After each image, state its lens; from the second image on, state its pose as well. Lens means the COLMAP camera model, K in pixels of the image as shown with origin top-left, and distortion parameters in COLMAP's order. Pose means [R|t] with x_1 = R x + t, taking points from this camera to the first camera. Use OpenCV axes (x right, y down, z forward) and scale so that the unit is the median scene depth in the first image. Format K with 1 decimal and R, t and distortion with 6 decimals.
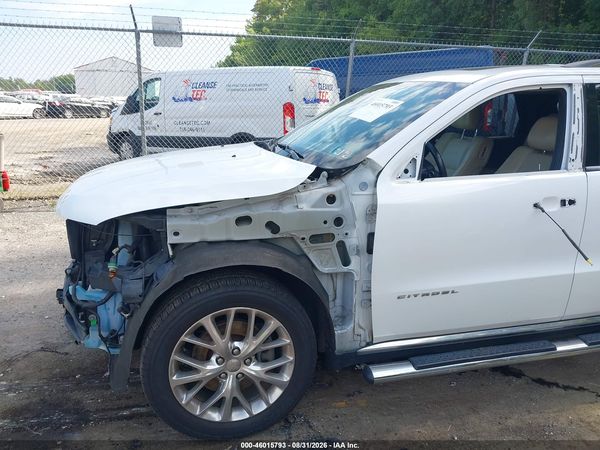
lens RADIAL K [[470.7, 0, 295.1], [0, 470.7, 224.0], [0, 0, 1]] dist [0.001757, 0.006867]
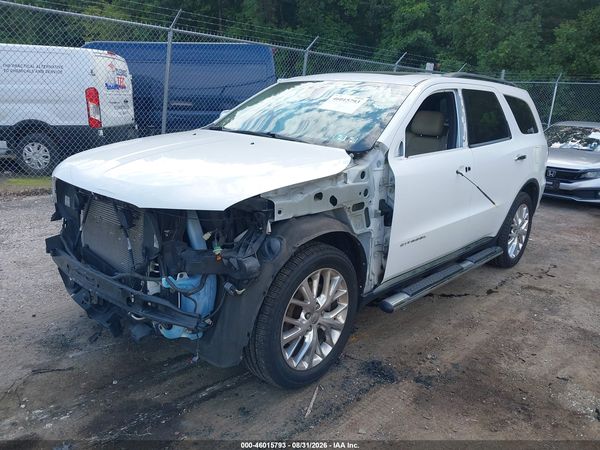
lens RADIAL K [[470.7, 0, 297.5], [0, 470.7, 228.7], [0, 0, 1]] dist [0.001757, 0.006867]
pose [[0.843946, -0.116490, 0.523628, -0.713022], [0.098471, 0.993191, 0.062245, -0.004847], [-0.527313, -0.000969, 0.849670, 0.011985]]
